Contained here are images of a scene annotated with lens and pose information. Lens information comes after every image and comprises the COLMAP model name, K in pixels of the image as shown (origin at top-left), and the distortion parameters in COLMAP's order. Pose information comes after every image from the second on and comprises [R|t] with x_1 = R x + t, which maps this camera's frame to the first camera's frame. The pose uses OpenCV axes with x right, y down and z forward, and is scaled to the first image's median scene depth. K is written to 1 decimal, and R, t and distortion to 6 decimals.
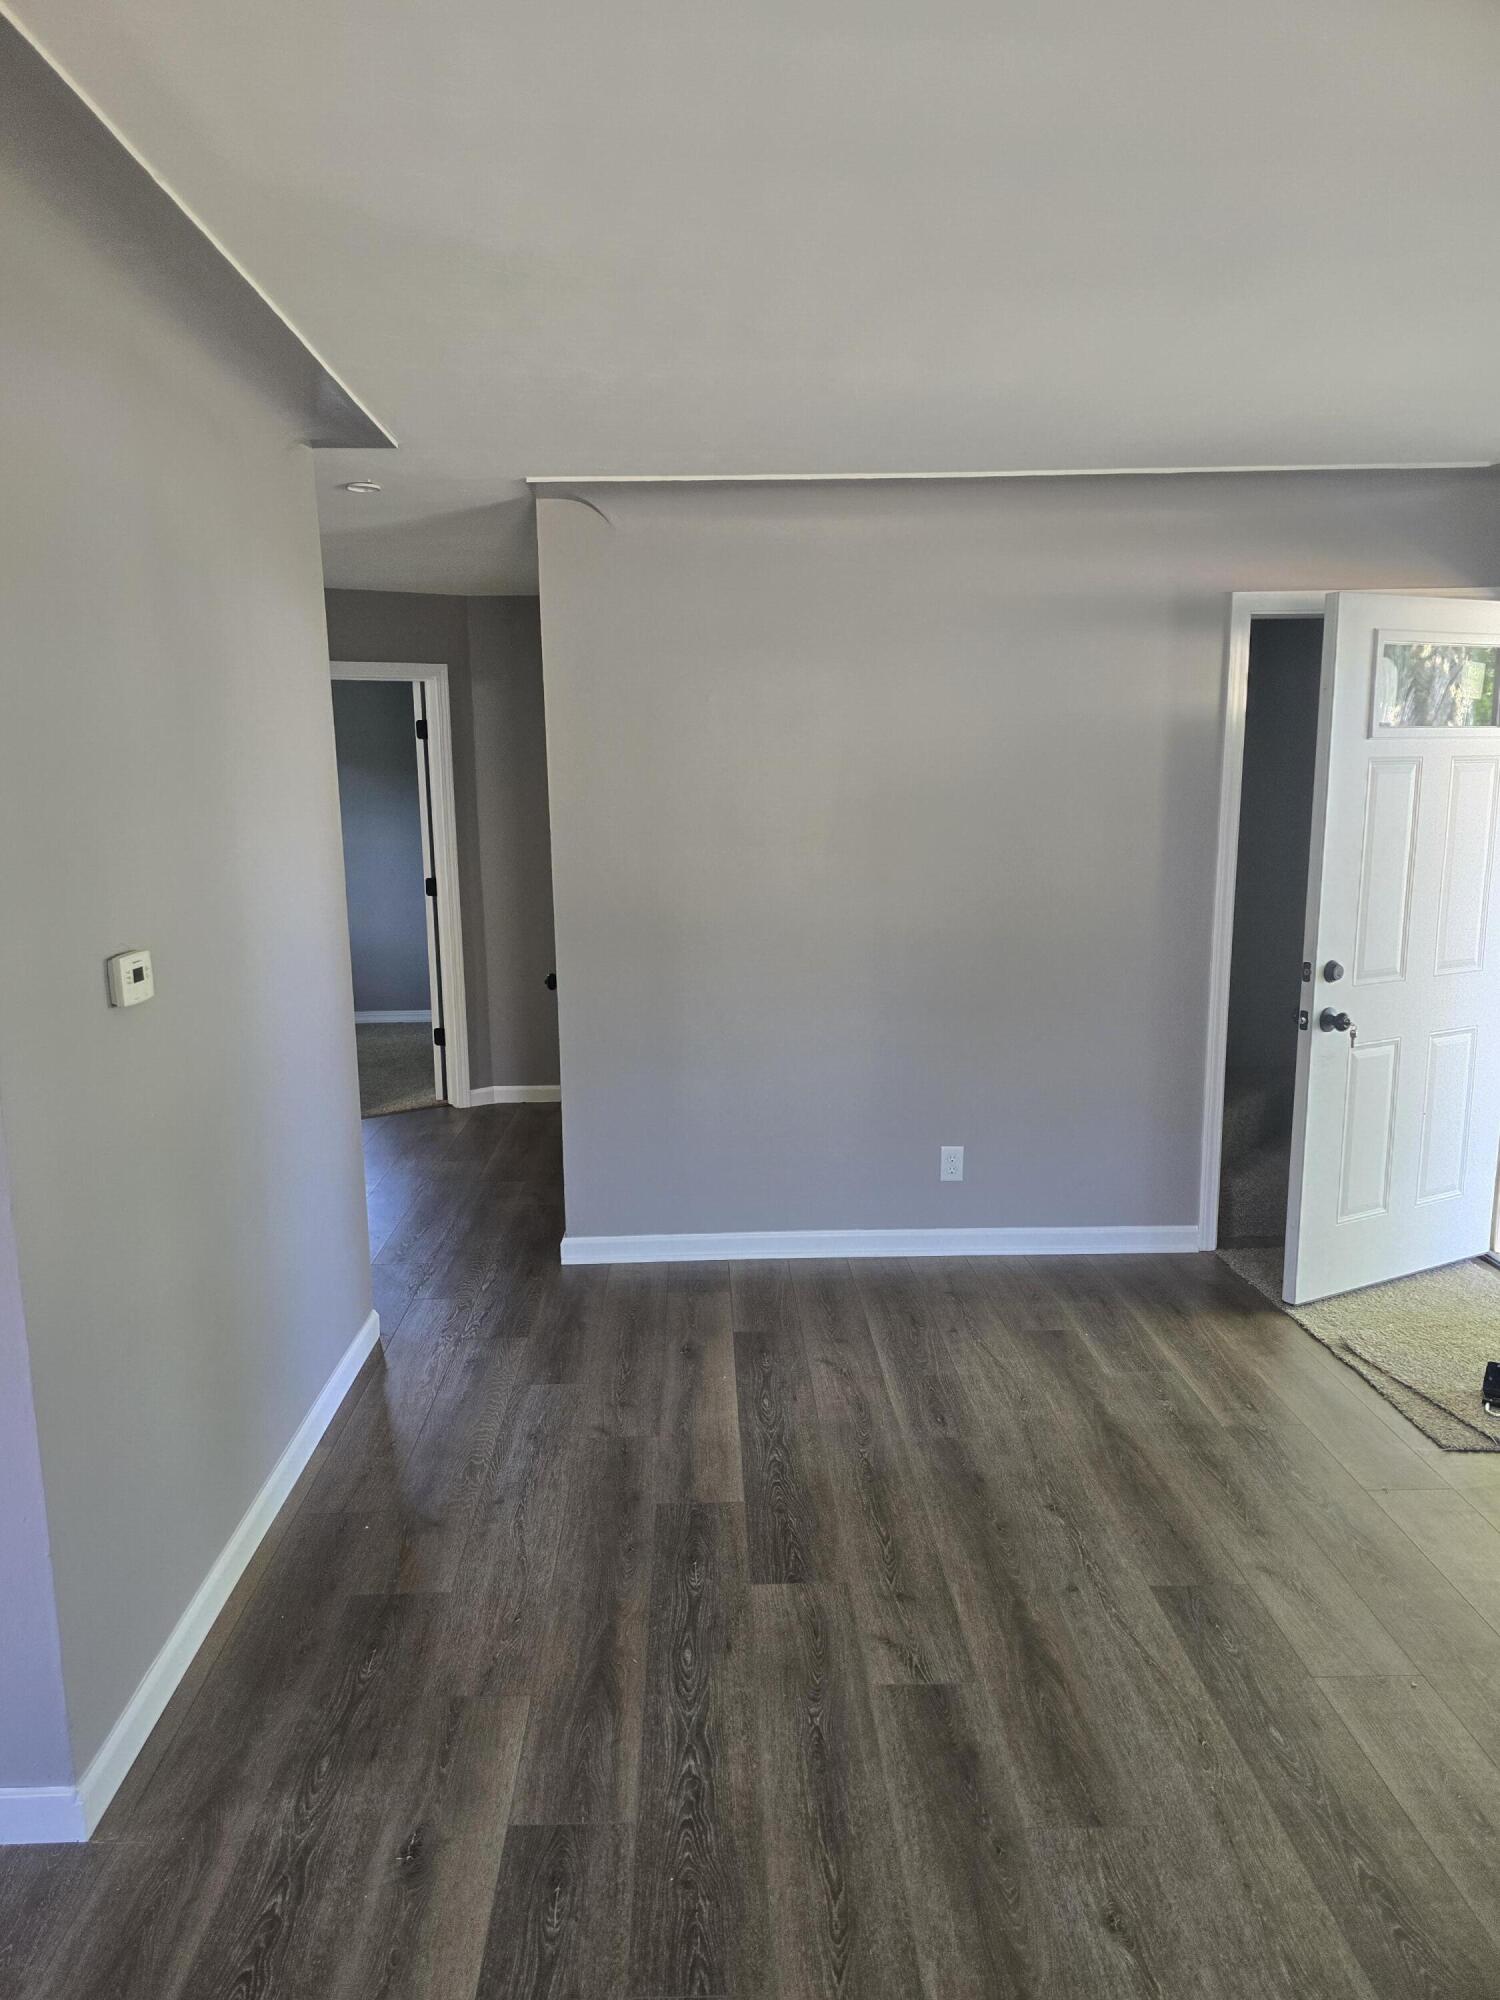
lens RADIAL K [[1335.4, 0, 753.9], [0, 1335.4, 1004.1], [0, 0, 1]] dist [0.025058, -0.029941]
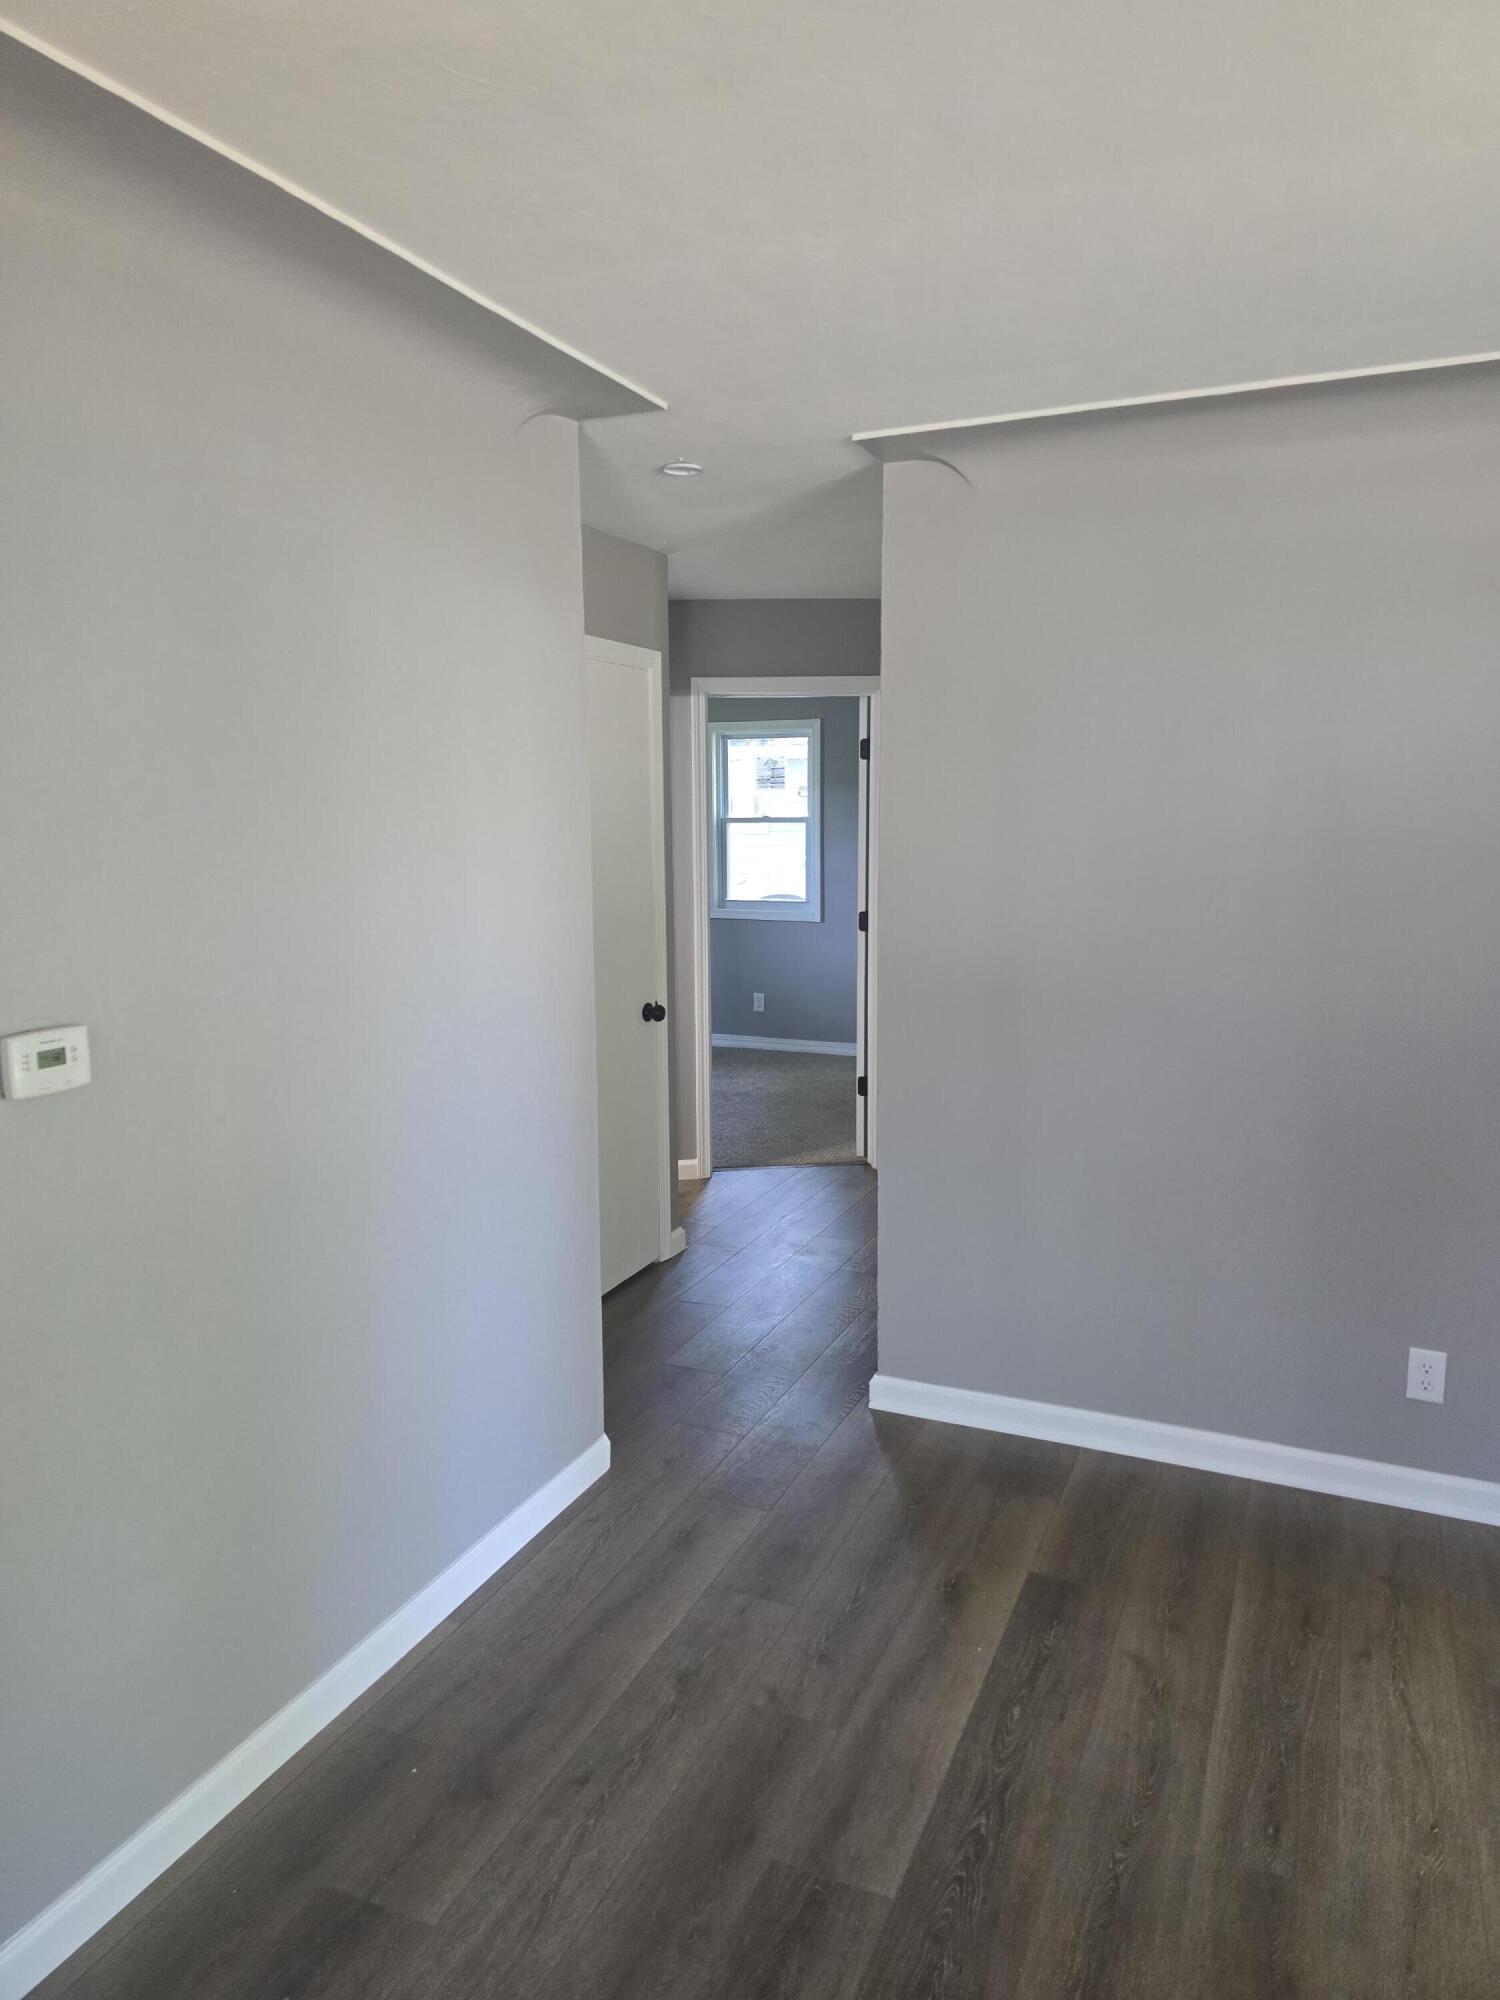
lens RADIAL K [[1335.4, 0, 742.4], [0, 1335.4, 992.6], [0, 0, 1]] dist [0.025058, -0.029941]
pose [[0.897218, 0.070191, -0.435973, 0.157914], [-0.078309, 0.996929, -0.000654, -0.063060], [0.434588, 0.034727, 0.899960, 0.296040]]
